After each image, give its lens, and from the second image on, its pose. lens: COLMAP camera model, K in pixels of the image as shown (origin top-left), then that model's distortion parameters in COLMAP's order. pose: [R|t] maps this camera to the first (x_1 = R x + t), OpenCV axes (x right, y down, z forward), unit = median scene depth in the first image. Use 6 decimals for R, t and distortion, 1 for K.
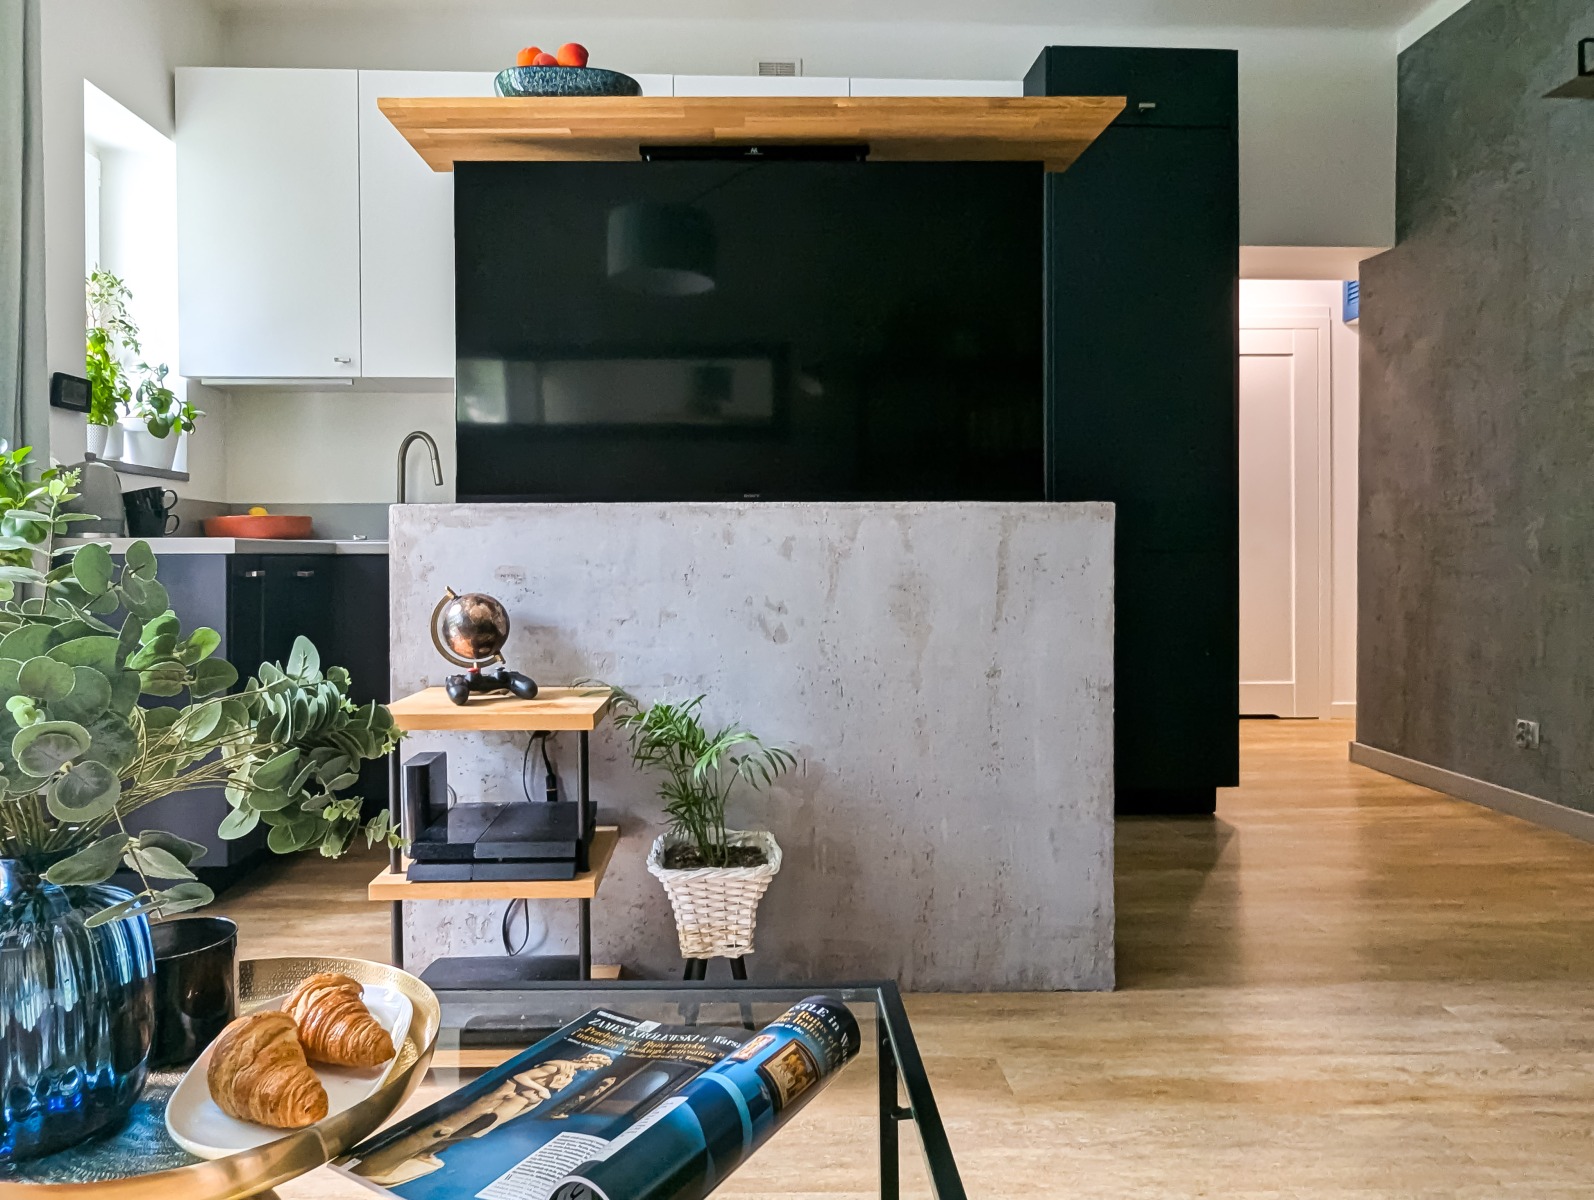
lens RADIAL K [[1013.1, 0, 791.9], [0, 1013.1, 563.9], [0, 0, 1]] dist [0.005431, -0.003895]
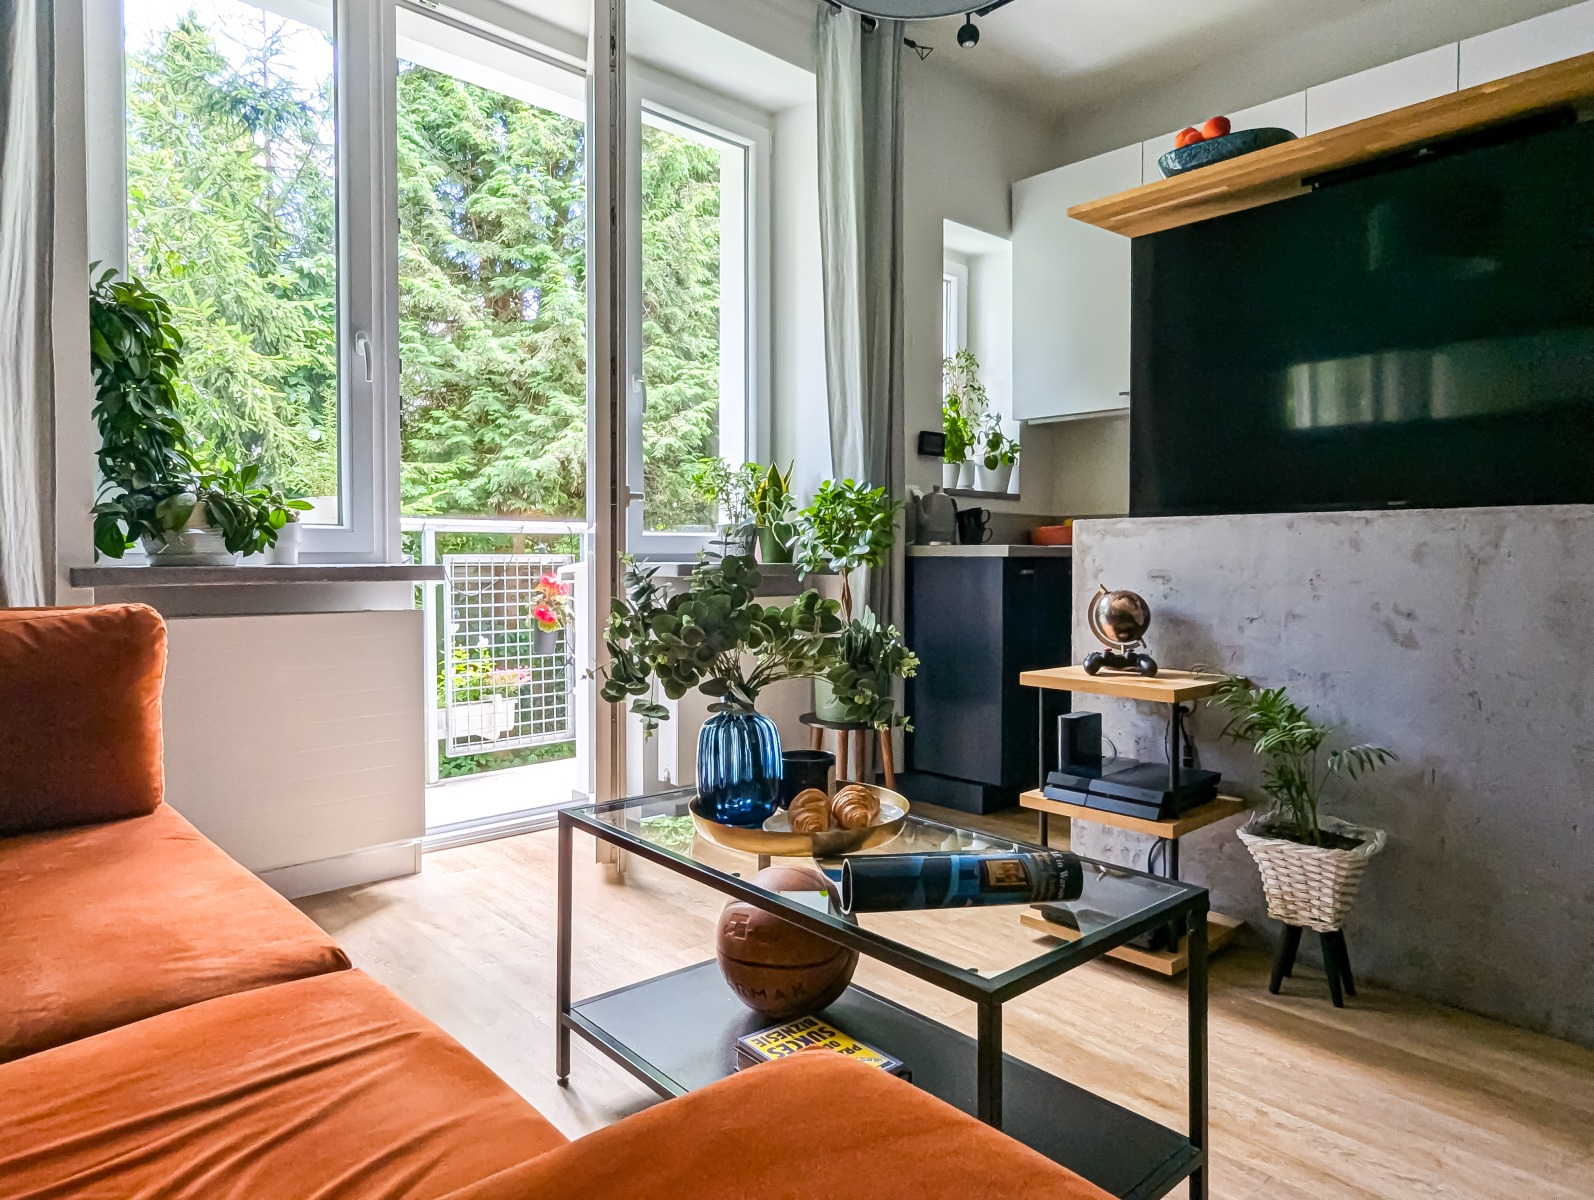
lens RADIAL K [[1013.1, 0, 806.3], [0, 1013.1, 599.3], [0, 0, 1]] dist [0.005431, -0.003895]
pose [[0.663490, 0.038264, -0.747206, 0.346270], [-0.013679, 0.999145, 0.039019, -0.002869], [0.748060, -0.015668, 0.663446, -0.119556]]
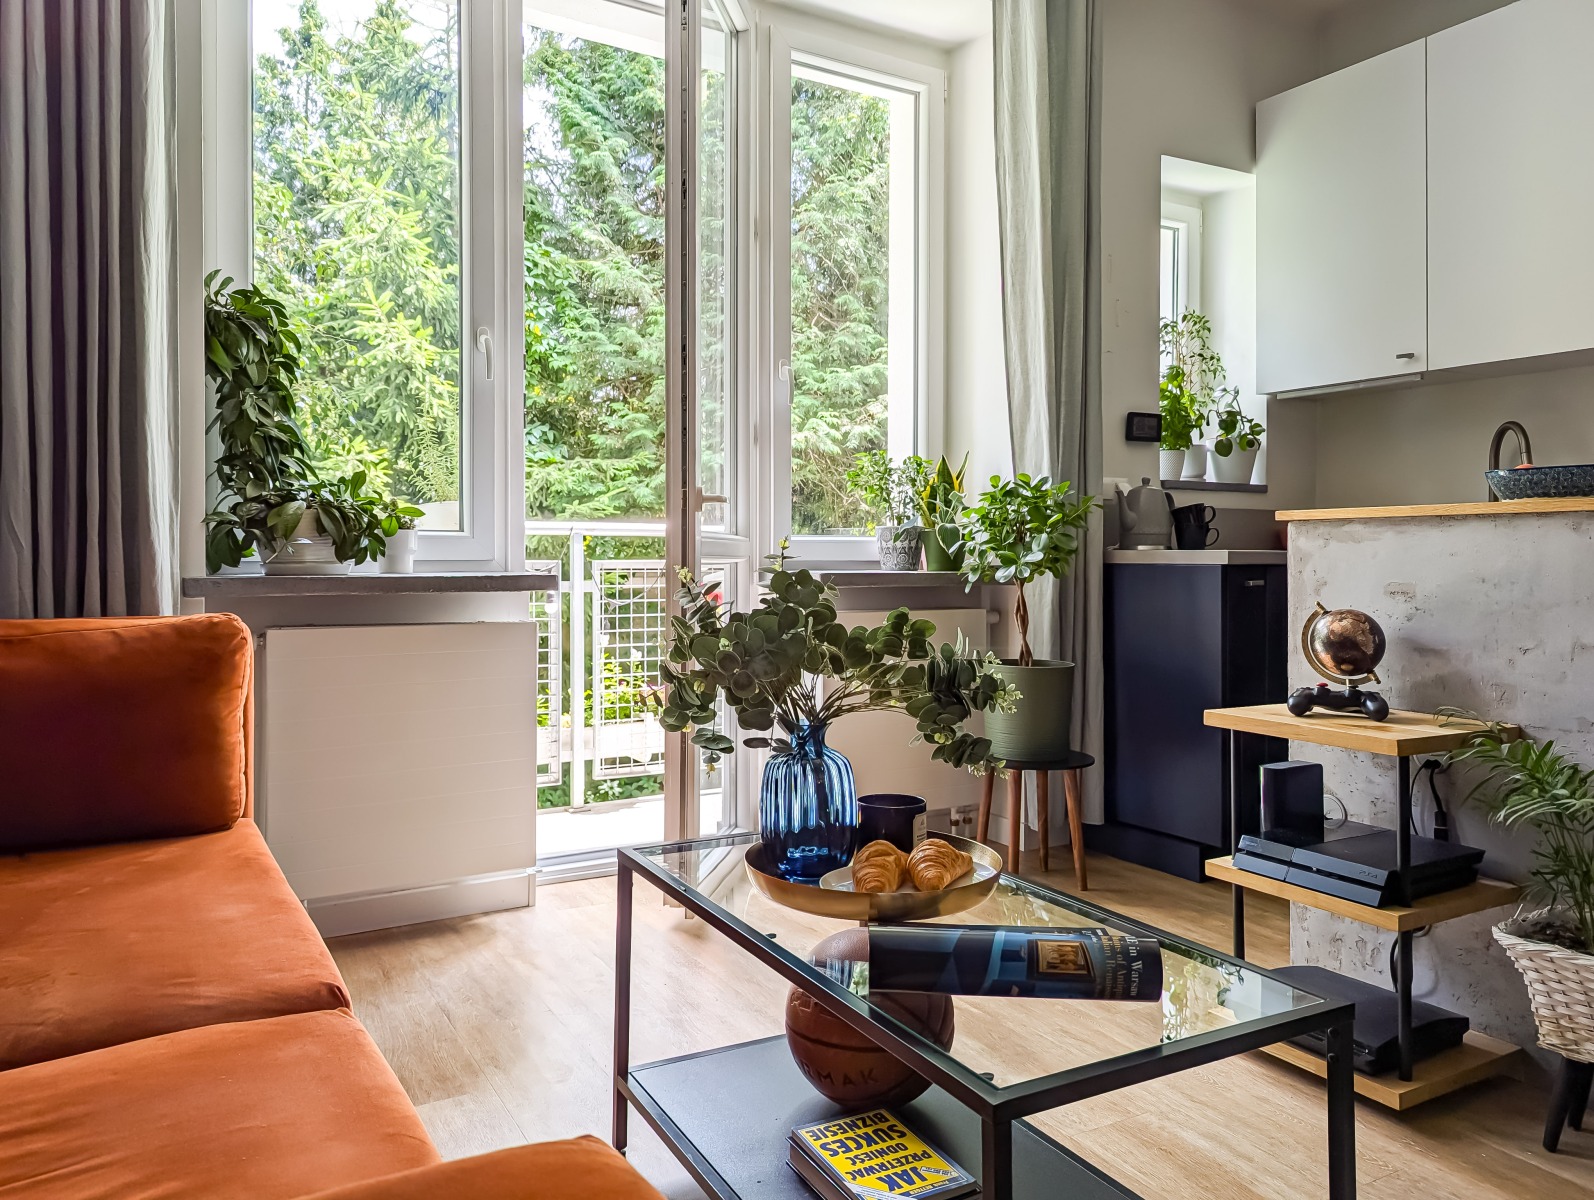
lens RADIAL K [[1167.0, 0, 784.7], [0, 1167.0, 576.4], [0, 0, 1]] dist [0.057454, -0.046472]
pose [[0.476839, 0.020906, -0.878742, 0.416437], [-0.014511, 0.999768, 0.015911, -0.012873], [0.878871, 0.005165, 0.477031, -0.034754]]
